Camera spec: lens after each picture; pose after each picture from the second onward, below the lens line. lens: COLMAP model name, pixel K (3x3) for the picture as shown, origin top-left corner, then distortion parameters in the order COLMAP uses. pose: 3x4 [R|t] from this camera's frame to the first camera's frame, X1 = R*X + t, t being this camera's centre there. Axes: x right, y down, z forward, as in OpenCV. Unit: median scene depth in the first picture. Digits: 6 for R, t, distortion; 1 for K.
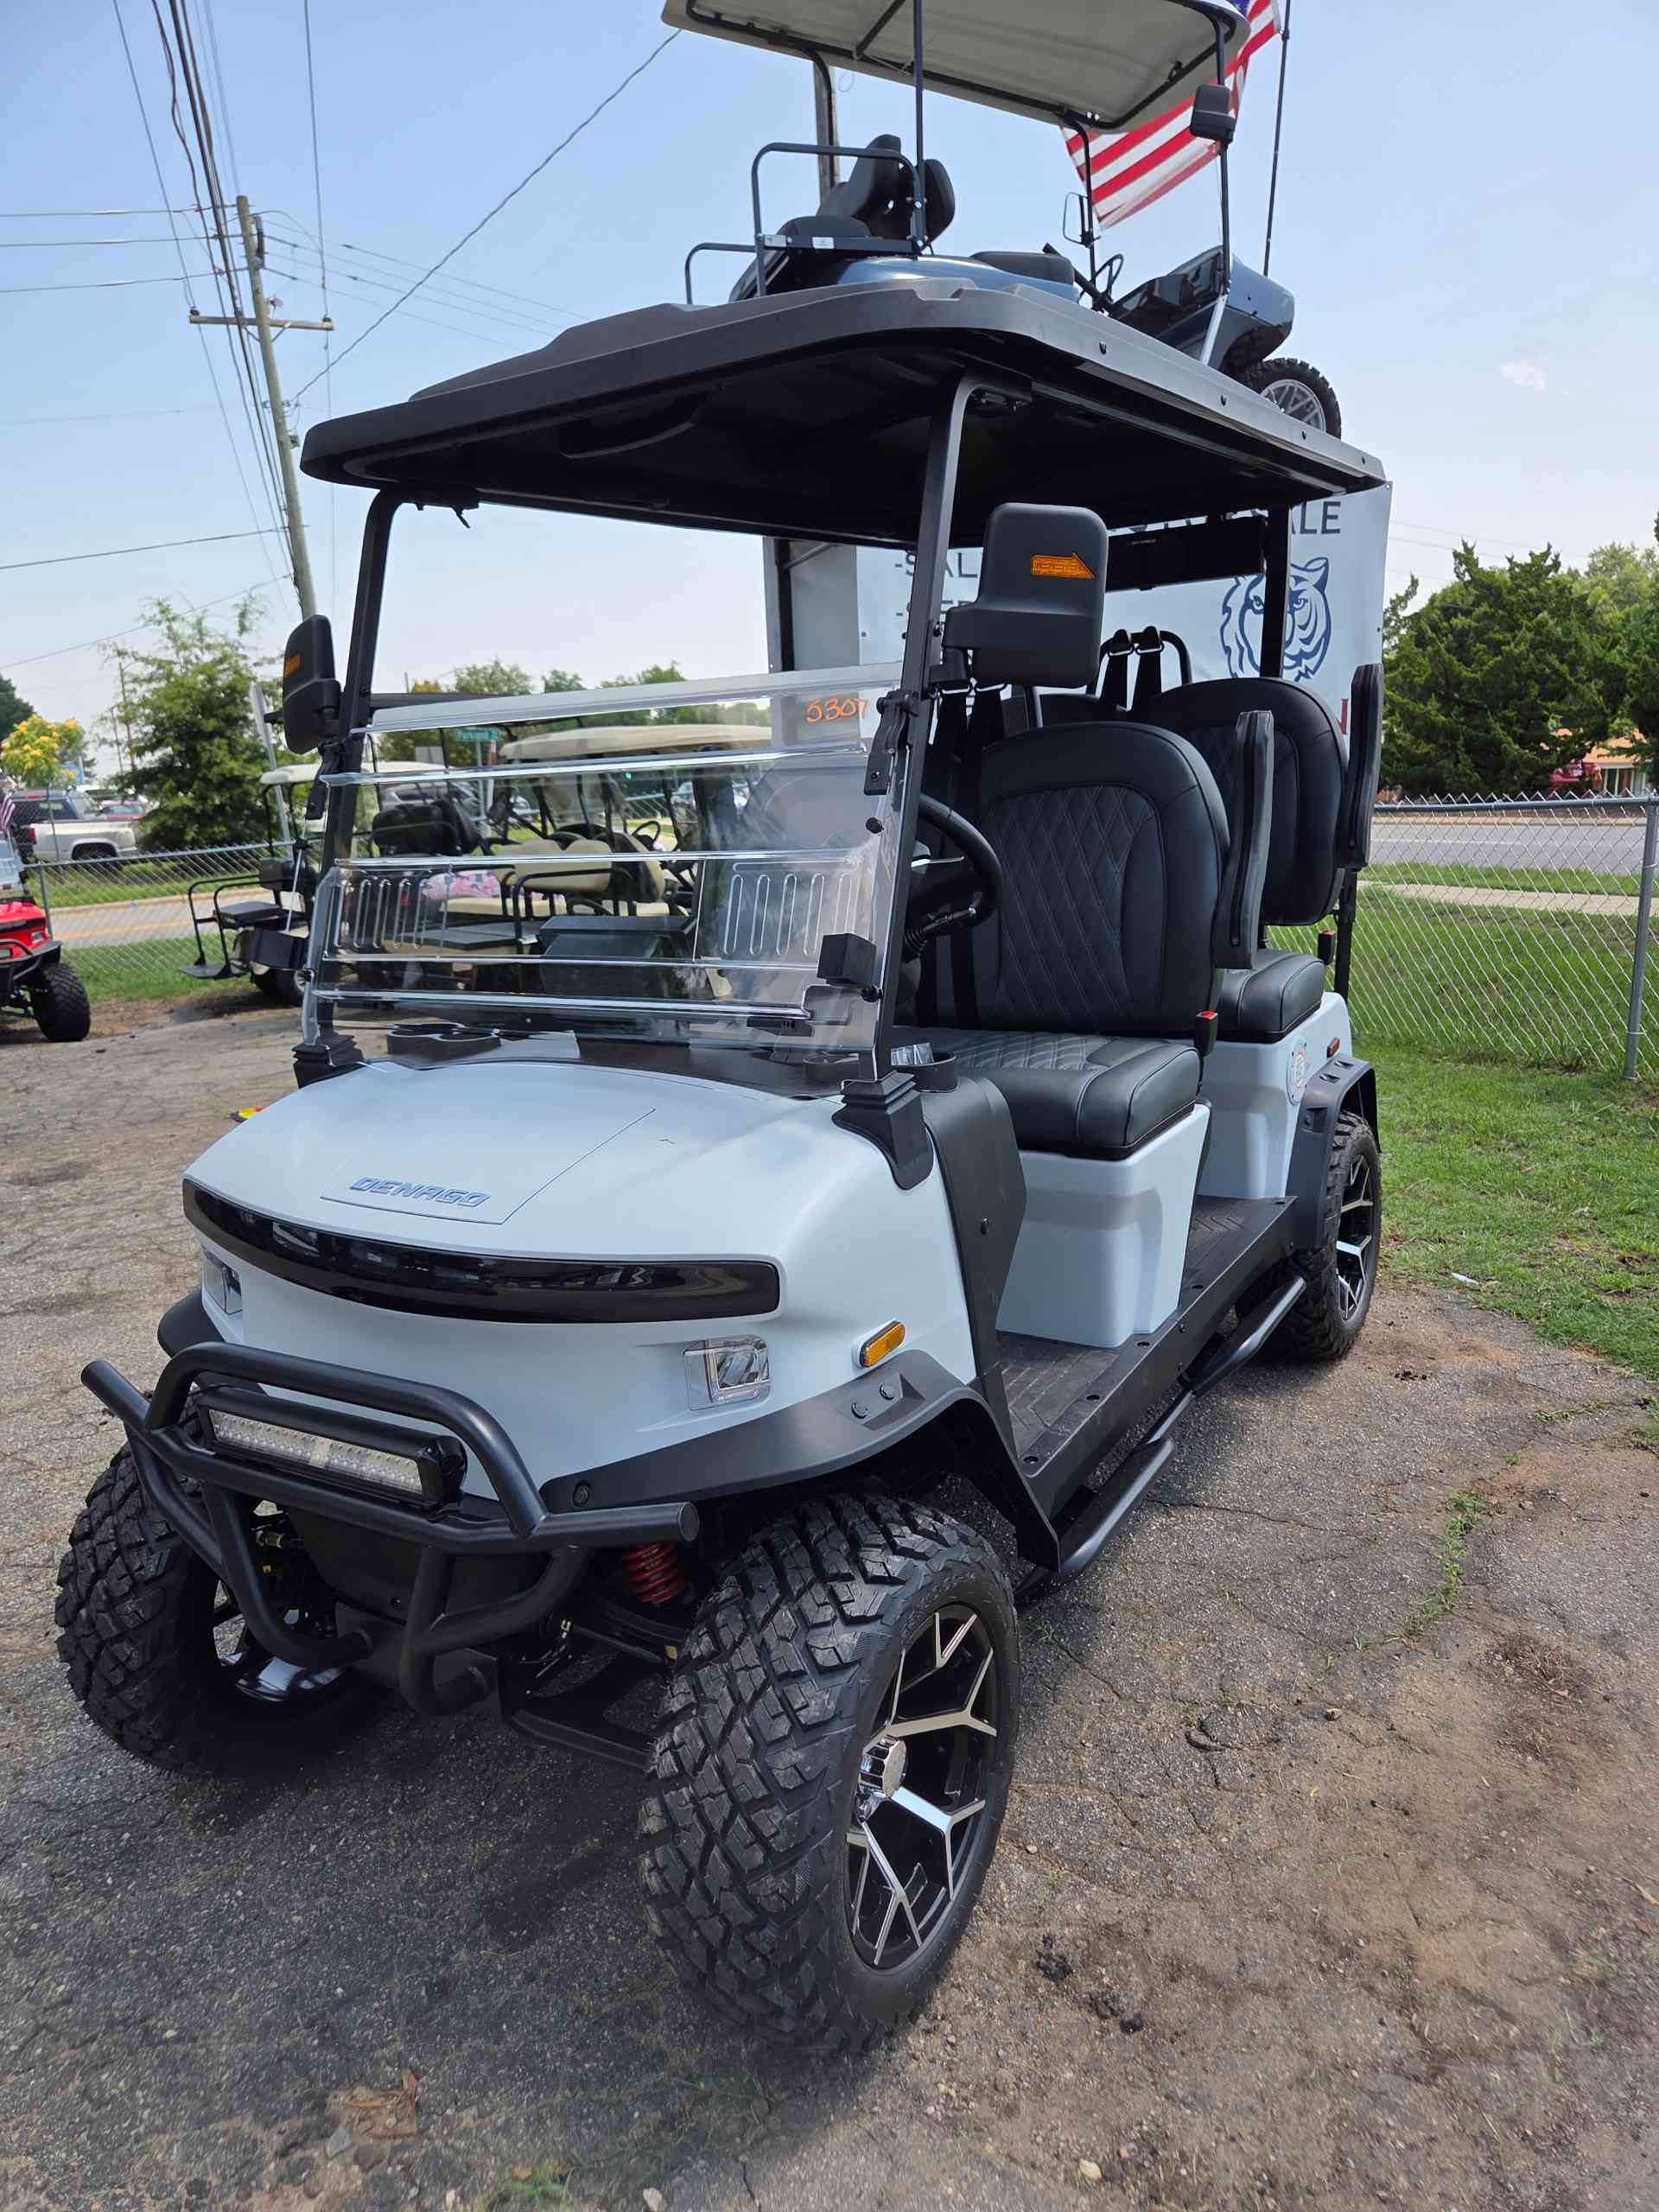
lens RADIAL K [[1485.4, 0, 883.1], [0, 1485.4, 1140.9], [0, 0, 1]] dist [0.049123, -0.034372]
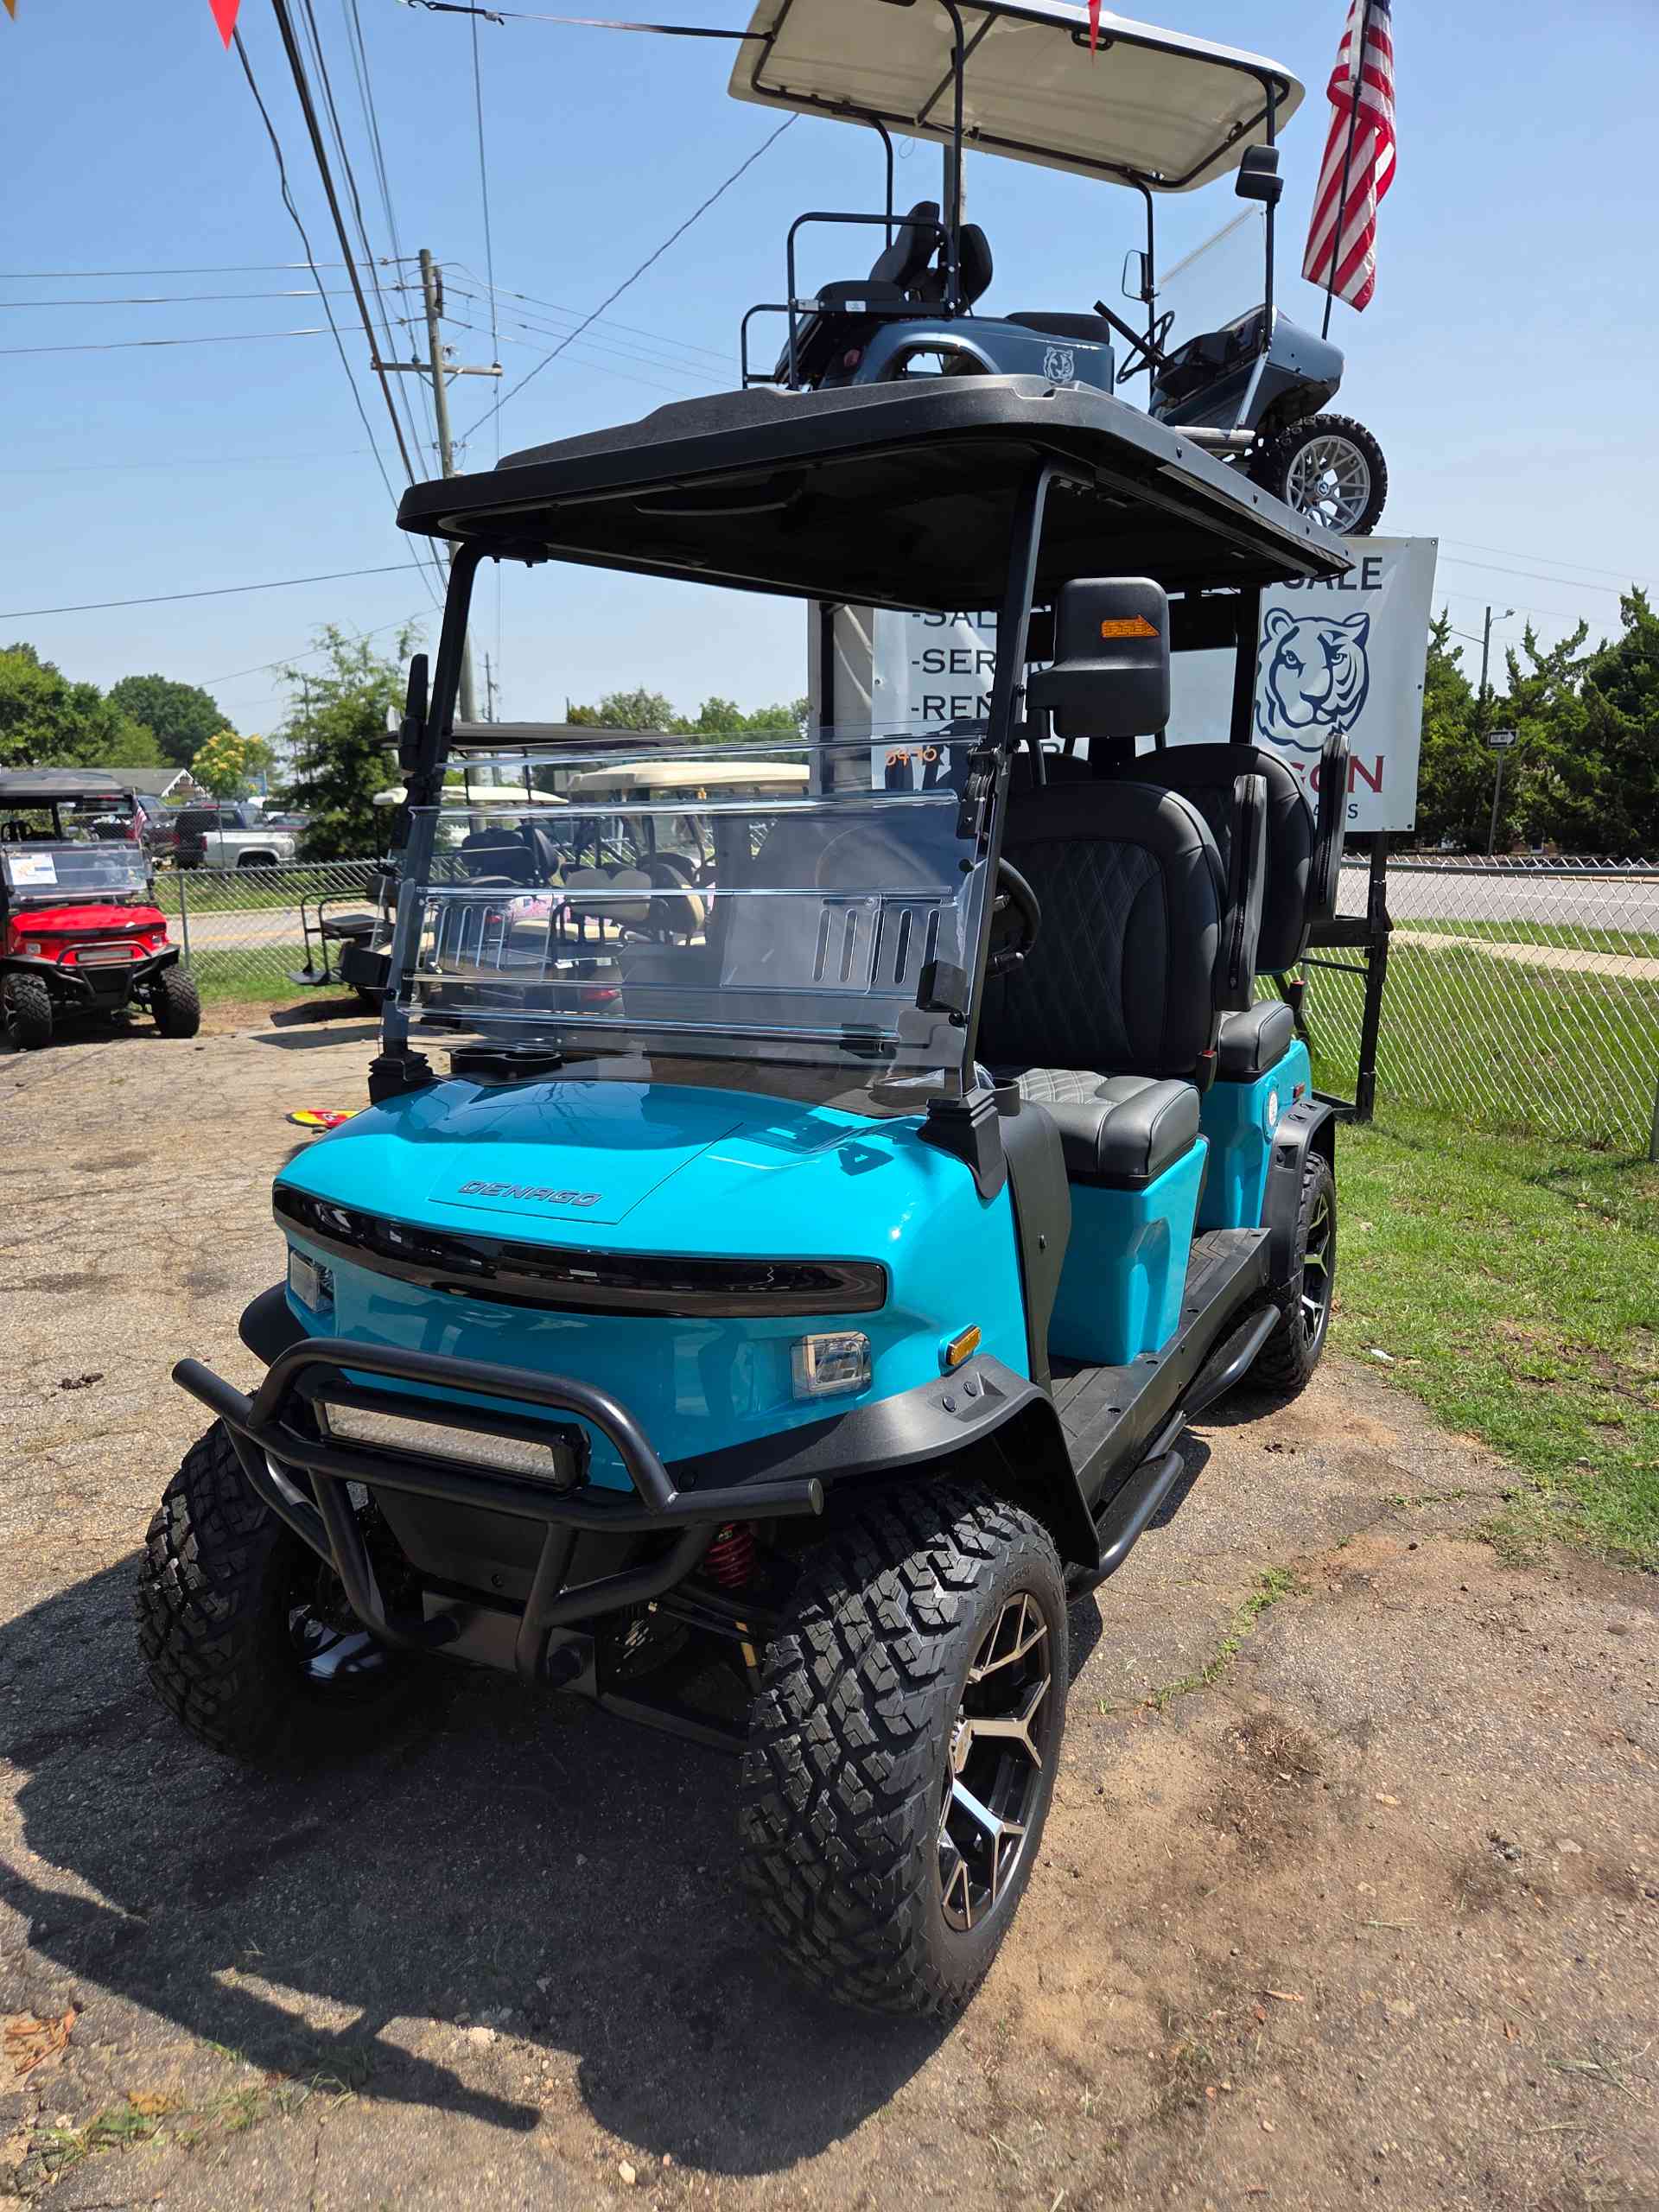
lens RADIAL K [[1485.4, 0, 835.7], [0, 1485.4, 1139.2], [0, 0, 1]] dist [0.049123, -0.034372]
pose [[0.991728, 0.057706, -0.114654, 0.085741], [-0.060088, 0.998041, -0.017430, -0.006469], [0.113424, 0.024175, 0.993253, -0.010653]]
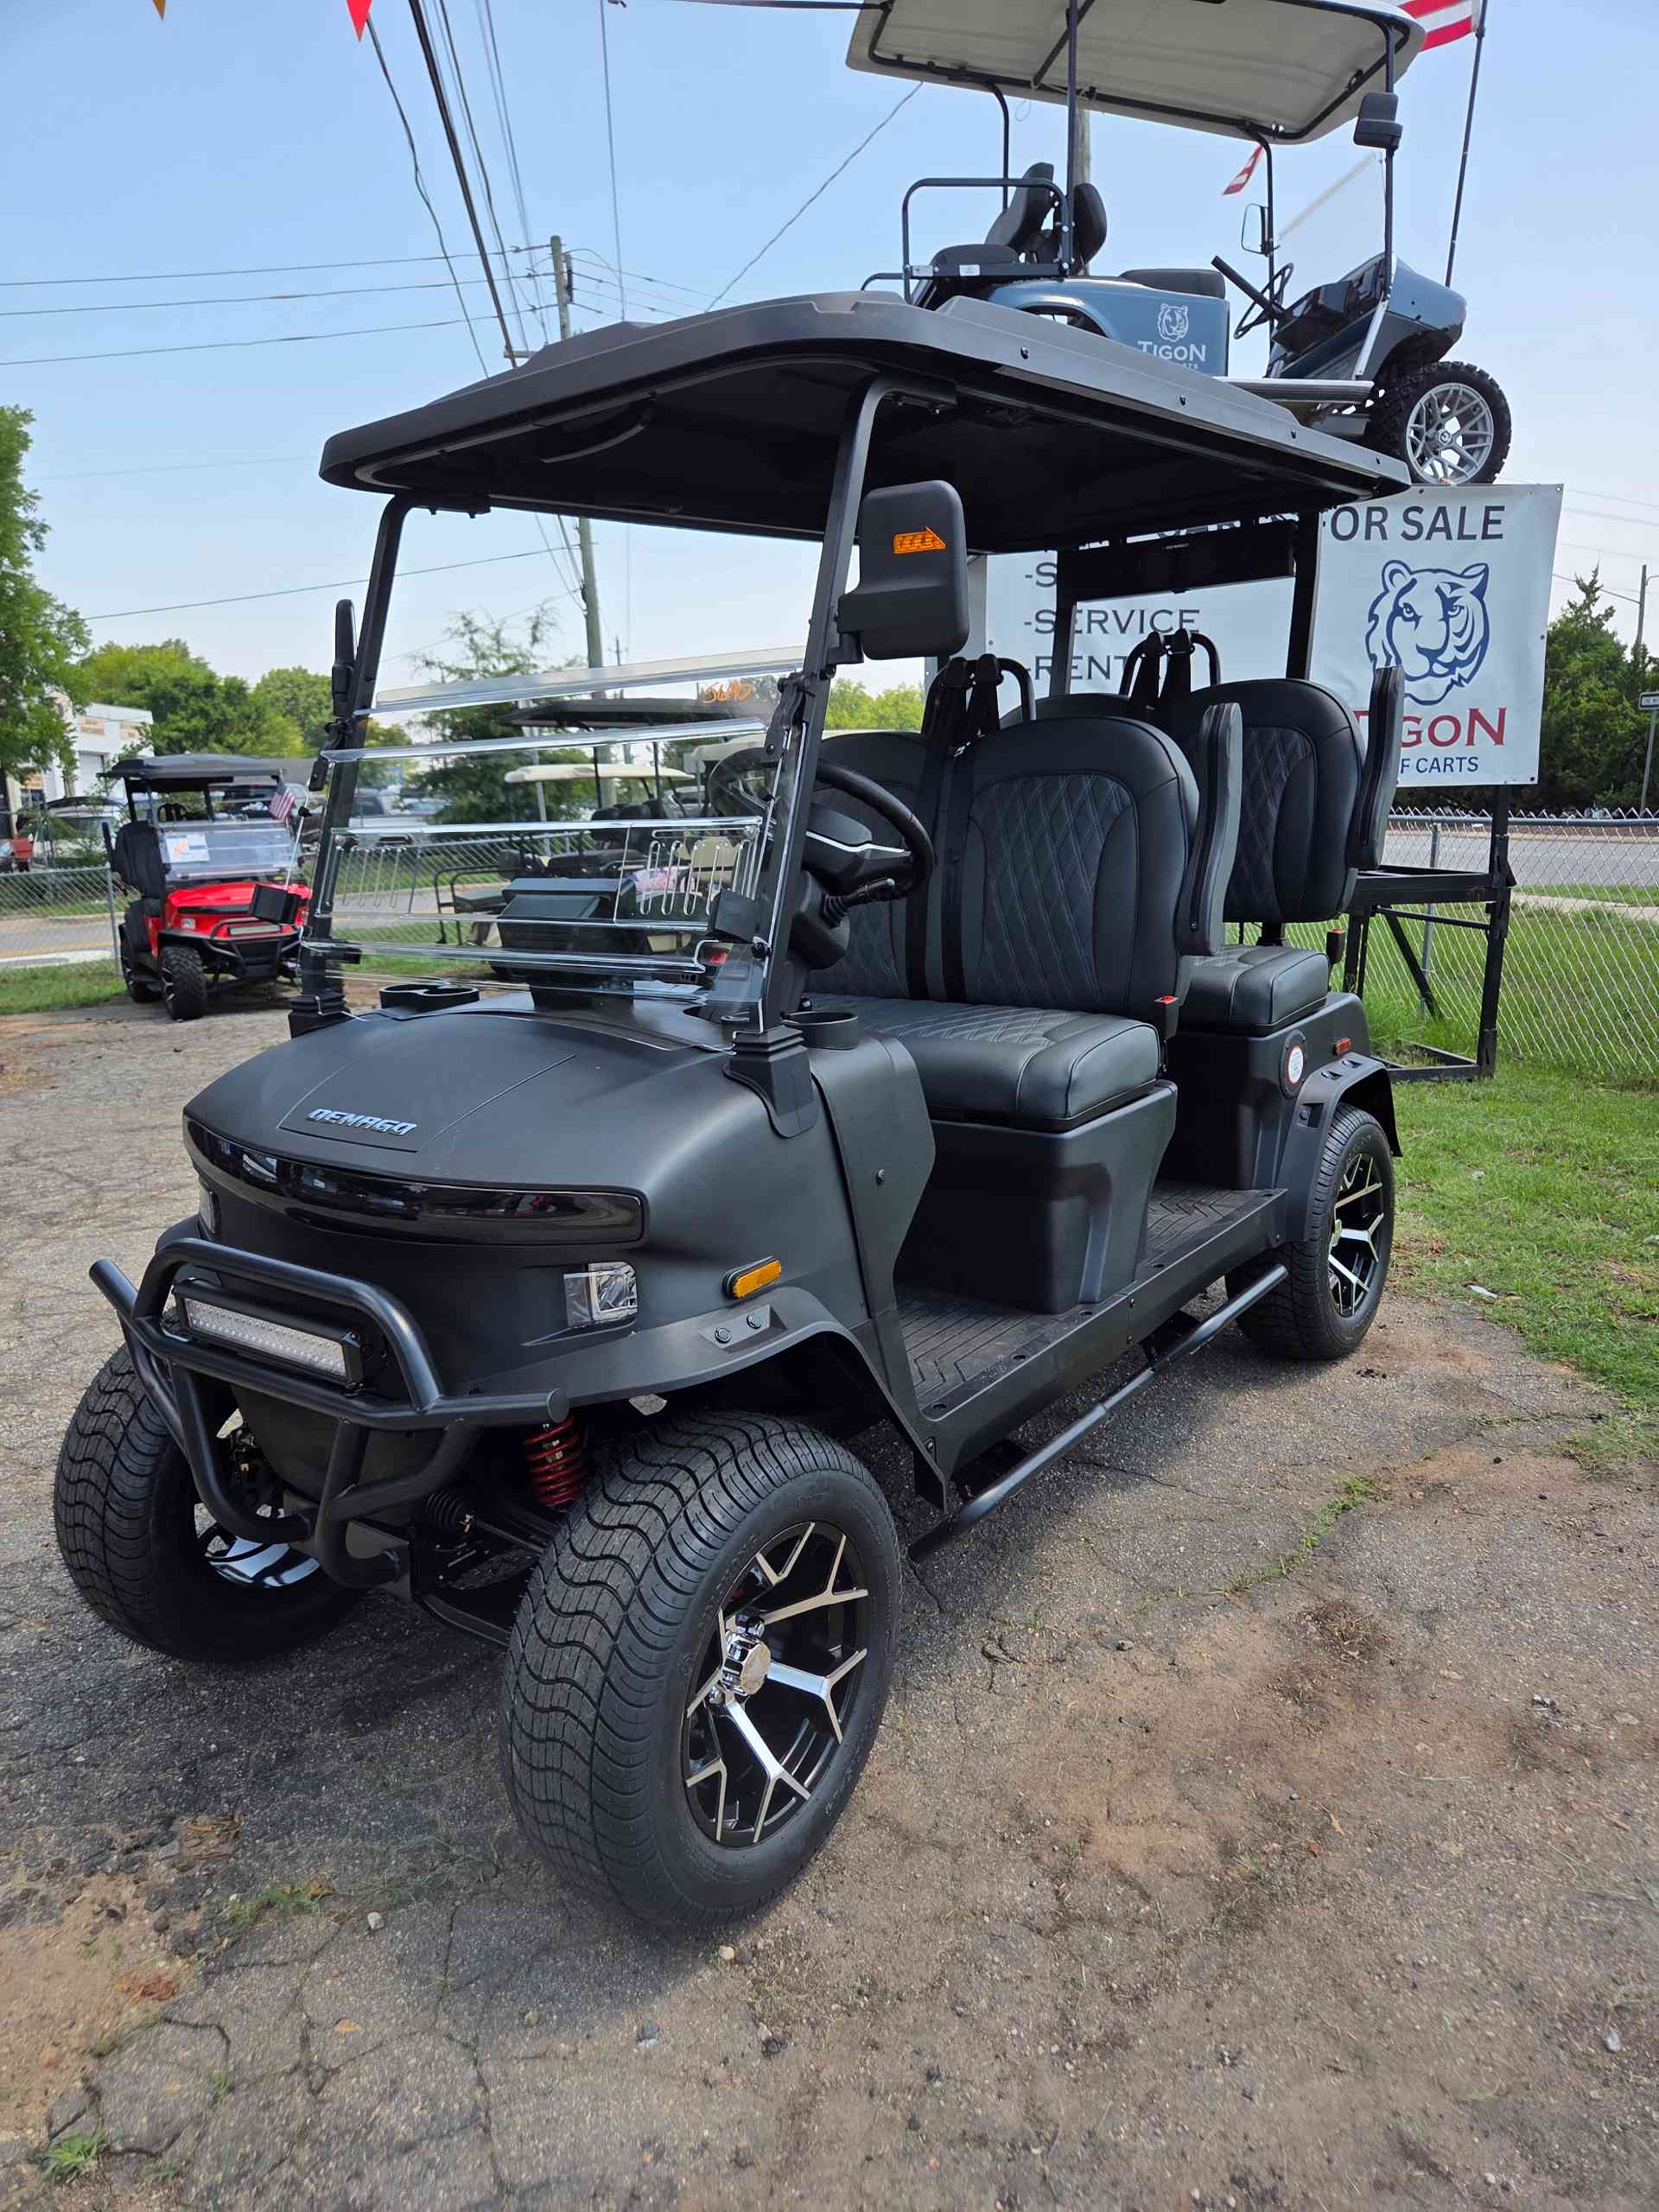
lens RADIAL K [[1485.4, 0, 859.7], [0, 1485.4, 1140.8], [0, 0, 1]] dist [0.049123, -0.034372]
pose [[0.981475, 0.060630, -0.181743, 0.098323], [-0.061615, 0.998100, 0.000228, 0.011020], [0.181411, 0.010974, 0.983346, -0.032029]]
